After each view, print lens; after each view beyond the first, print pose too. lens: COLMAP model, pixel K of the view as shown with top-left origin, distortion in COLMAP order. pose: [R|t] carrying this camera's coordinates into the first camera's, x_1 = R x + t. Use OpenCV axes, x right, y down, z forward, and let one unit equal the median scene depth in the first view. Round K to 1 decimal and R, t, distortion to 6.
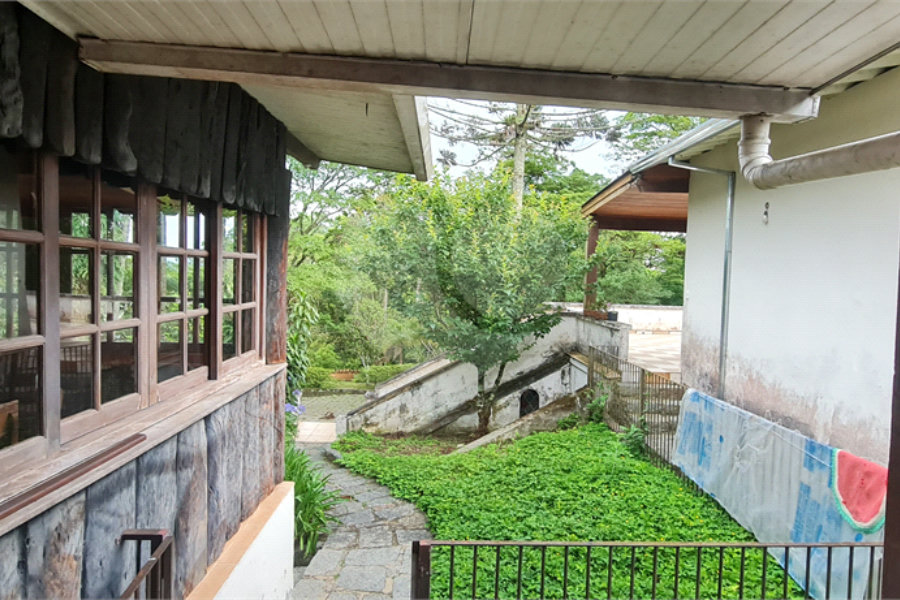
lens RADIAL K [[547.9, 0, 457.9], [0, 547.9, 299.6], [0, 0, 1]] dist [0.005118, -0.002294]
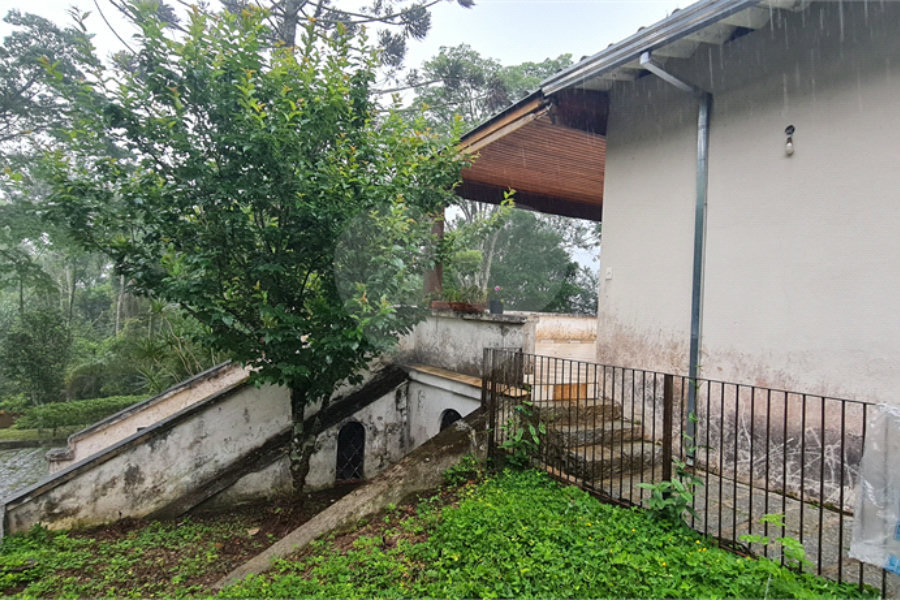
lens RADIAL K [[547.9, 0, 453.8], [0, 547.9, 298.0], [0, 0, 1]] dist [0.005118, -0.002294]
pose [[0.883312, 0.019934, 0.468361, -0.076573], [-0.000433, 0.999130, -0.041708, 0.040257], [-0.468785, 0.036638, 0.882552, 0.344441]]
